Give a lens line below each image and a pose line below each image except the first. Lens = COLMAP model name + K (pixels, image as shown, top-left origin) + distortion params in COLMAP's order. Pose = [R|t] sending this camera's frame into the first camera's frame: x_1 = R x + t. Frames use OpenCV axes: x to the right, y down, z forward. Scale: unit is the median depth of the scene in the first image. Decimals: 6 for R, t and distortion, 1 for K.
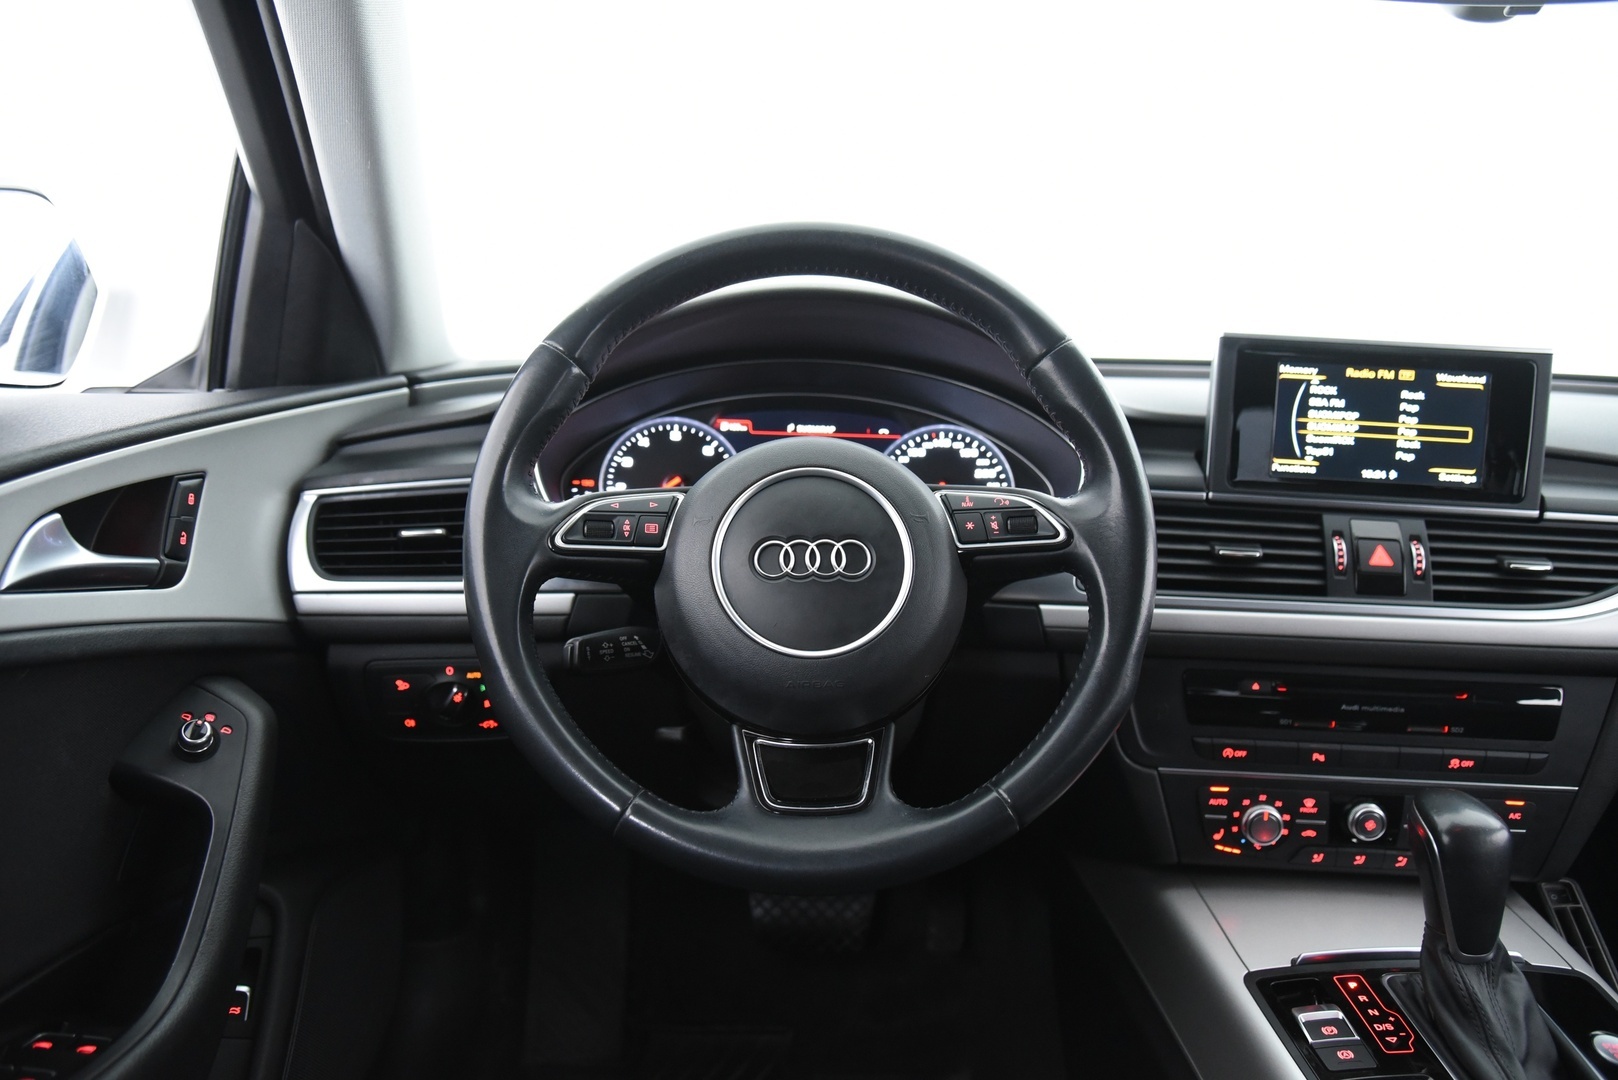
lens RADIAL K [[1152.3, 0, 809.0], [0, 1152.3, 540.0], [0, 0, 1]] dist [-0.106658, 0.071298]
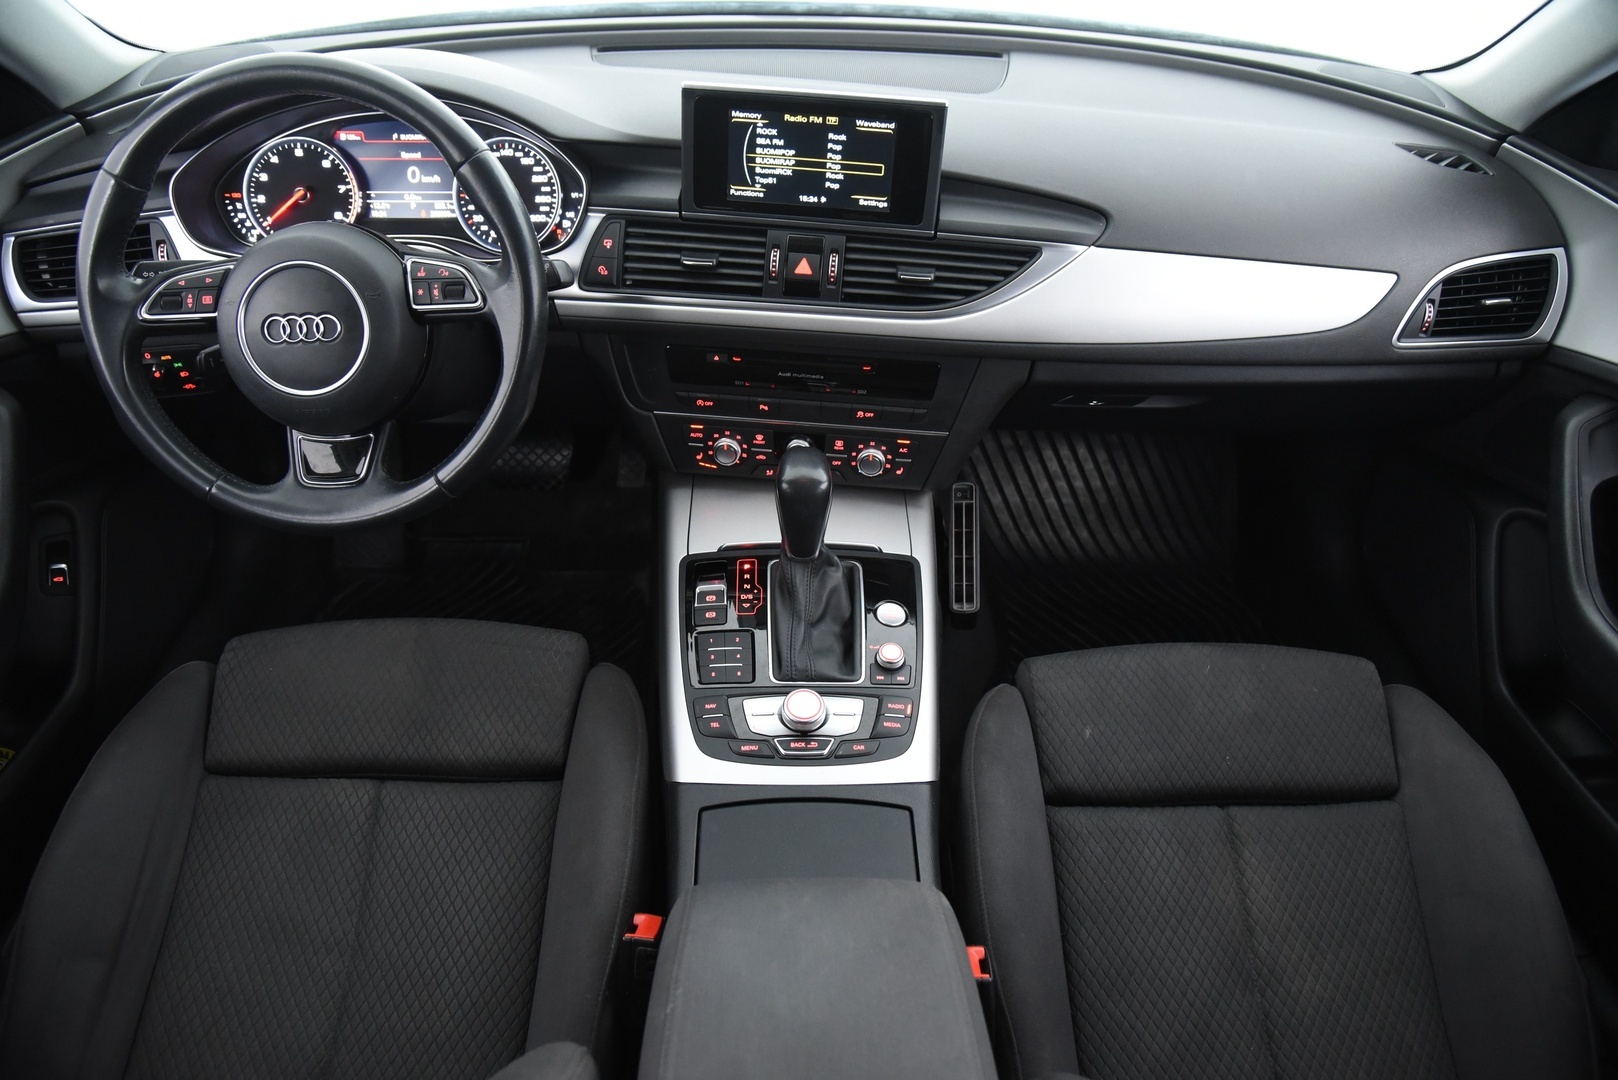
lens RADIAL K [[1100.8, 0, 809.0], [0, 1100.8, 540.0], [0, 0, 1]] dist [-0.119244, 0.062304]
pose [[0.999944, -0.005761, 0.008844, 0.492564], [0.000909, 0.881801, 0.471621, -0.301763], [-0.010516, -0.471587, 0.881757, -0.273709]]
